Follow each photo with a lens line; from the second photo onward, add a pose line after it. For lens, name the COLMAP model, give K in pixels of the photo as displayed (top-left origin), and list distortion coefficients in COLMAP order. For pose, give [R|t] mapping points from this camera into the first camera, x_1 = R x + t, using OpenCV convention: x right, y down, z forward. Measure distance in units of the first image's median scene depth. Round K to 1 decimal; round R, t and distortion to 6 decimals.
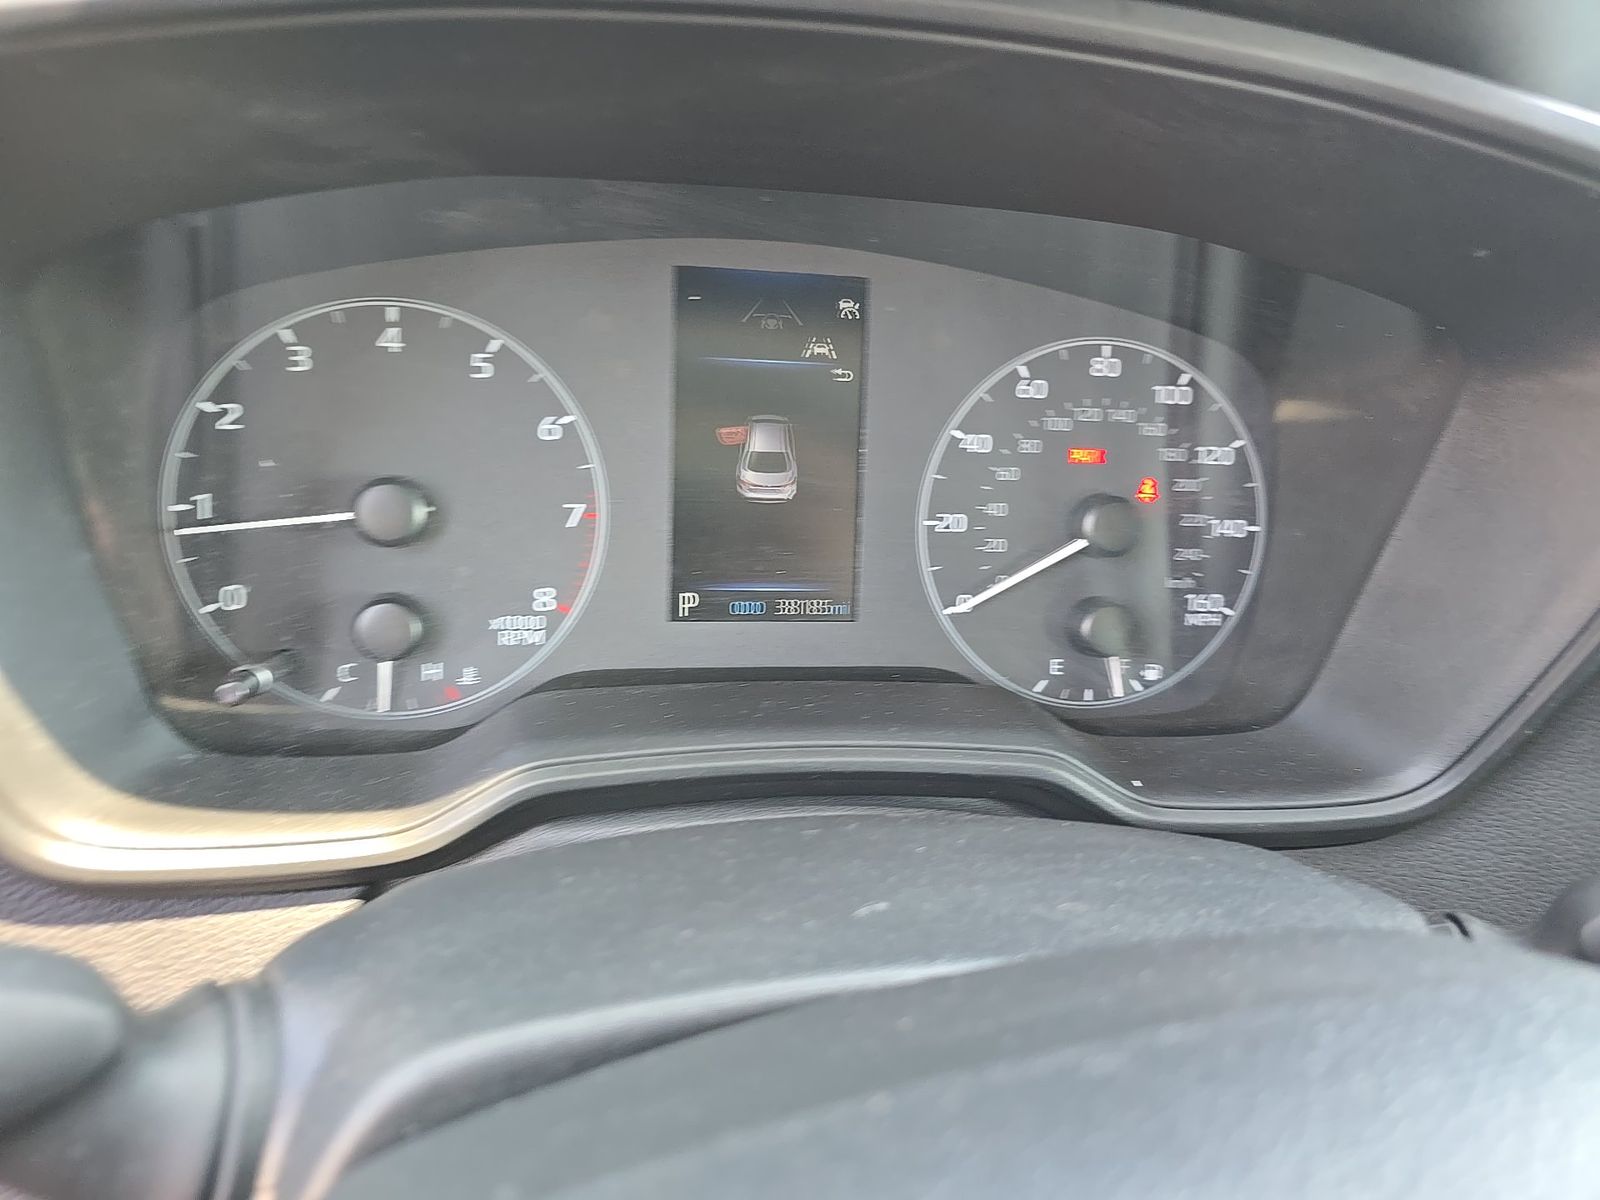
lens RADIAL K [[1060.5, 0, 800.0], [0, 1060.5, 600.0], [0, 0, 1]] dist [0.037785, -0.047619]
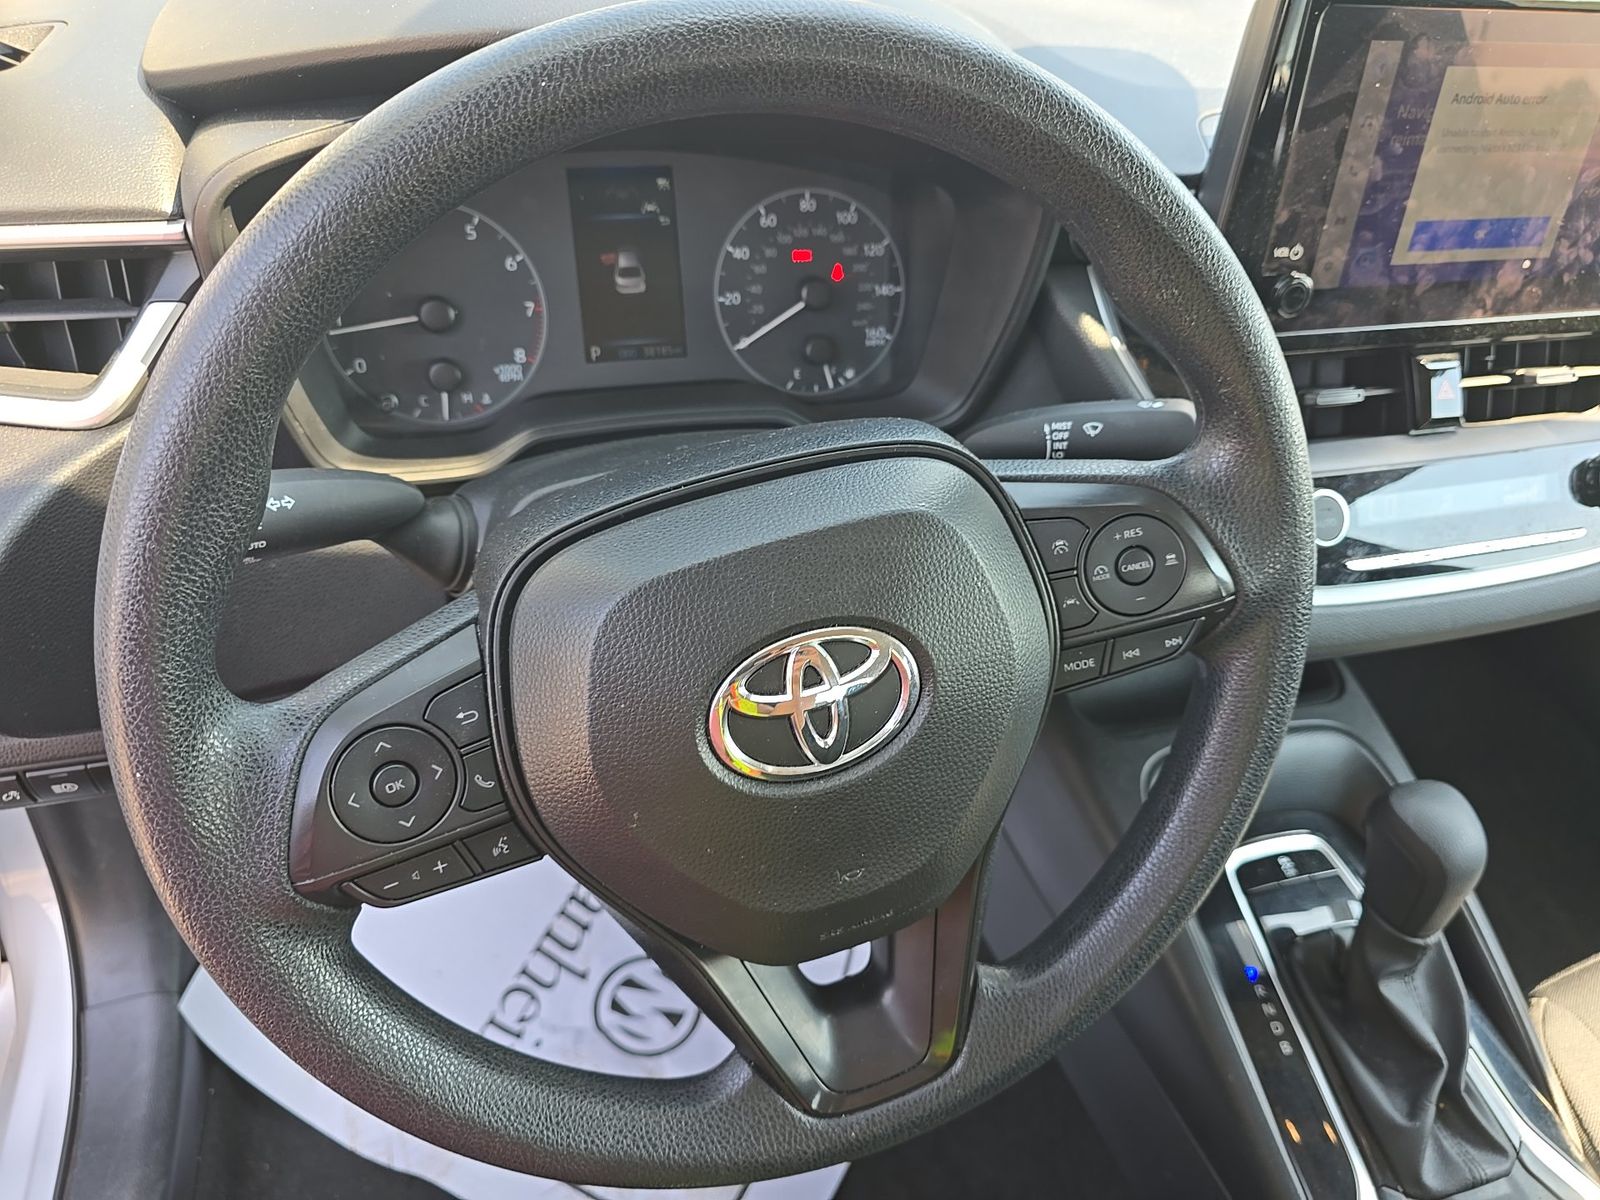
lens RADIAL K [[1060.5, 0, 800.0], [0, 1060.5, 600.0], [0, 0, 1]] dist [0.037785, -0.047619]
pose [[0.994941, -0.086157, 0.051663, 0.119890], [0.072181, 0.970780, 0.228858, 0.022665], [-0.069871, -0.223972, 0.972088, -0.950627]]
